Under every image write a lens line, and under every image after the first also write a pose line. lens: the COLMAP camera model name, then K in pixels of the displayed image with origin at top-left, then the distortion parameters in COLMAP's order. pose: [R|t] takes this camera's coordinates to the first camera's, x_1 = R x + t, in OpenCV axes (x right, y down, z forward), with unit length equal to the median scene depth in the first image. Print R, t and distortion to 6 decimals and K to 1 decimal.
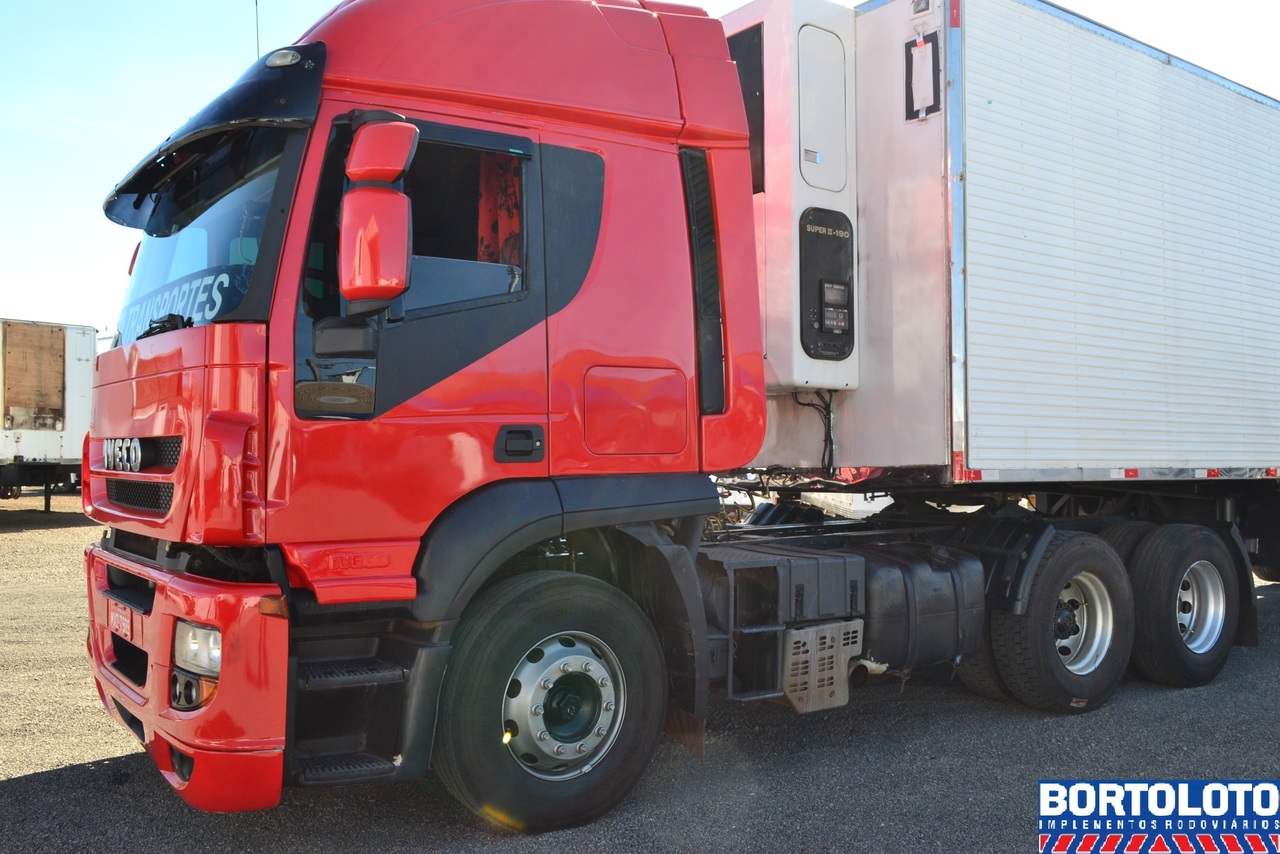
lens RADIAL K [[1124.8, 0, 639.3], [0, 1124.8, 429.8], [0, 0, 1]] dist [-0.010710, -0.016254]
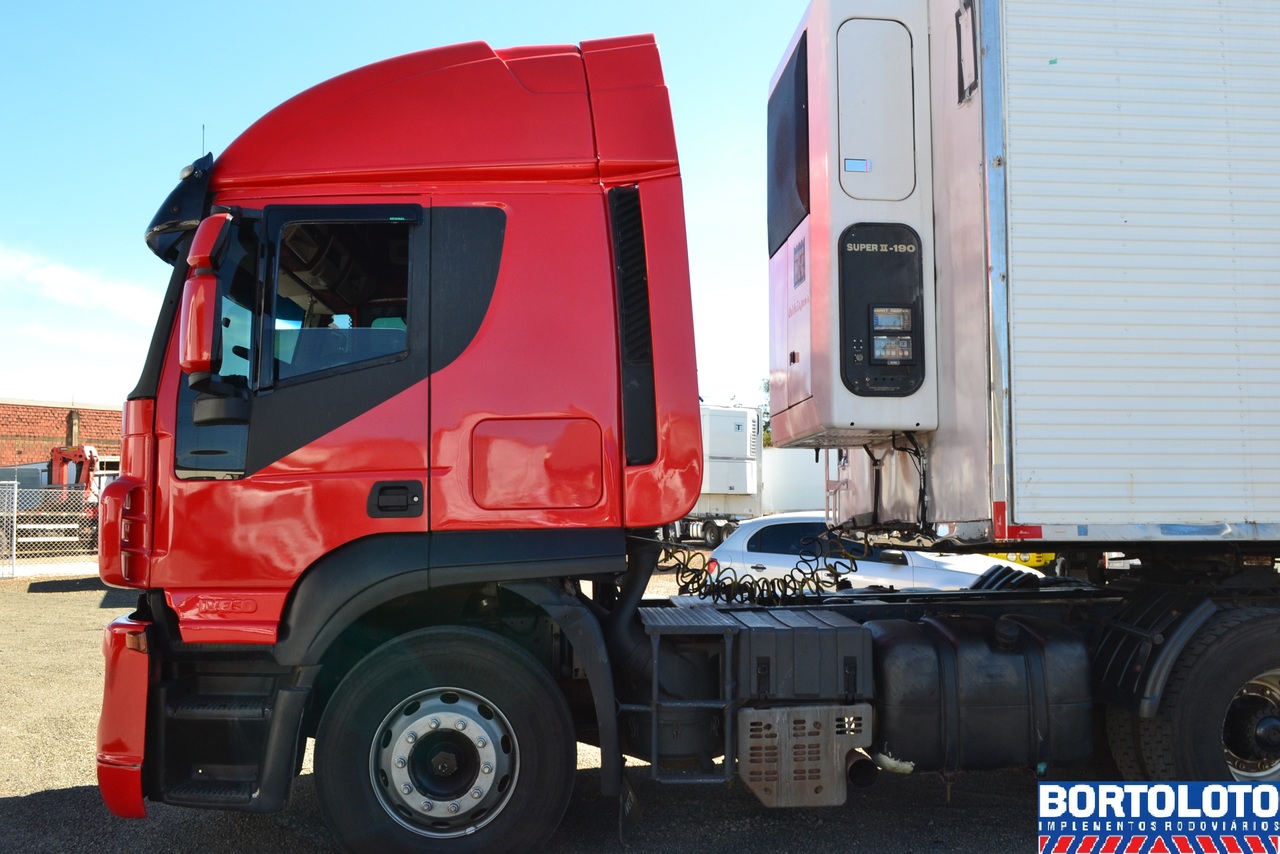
lens RADIAL K [[1124.8, 0, 639.3], [0, 1124.8, 429.8], [0, 0, 1]] dist [-0.010710, -0.016254]
pose [[0.848457, -0.044519, -0.527388, 0.519399], [0.017720, 0.998287, -0.055762, 0.008514], [0.528967, 0.037966, 0.847793, 0.199573]]
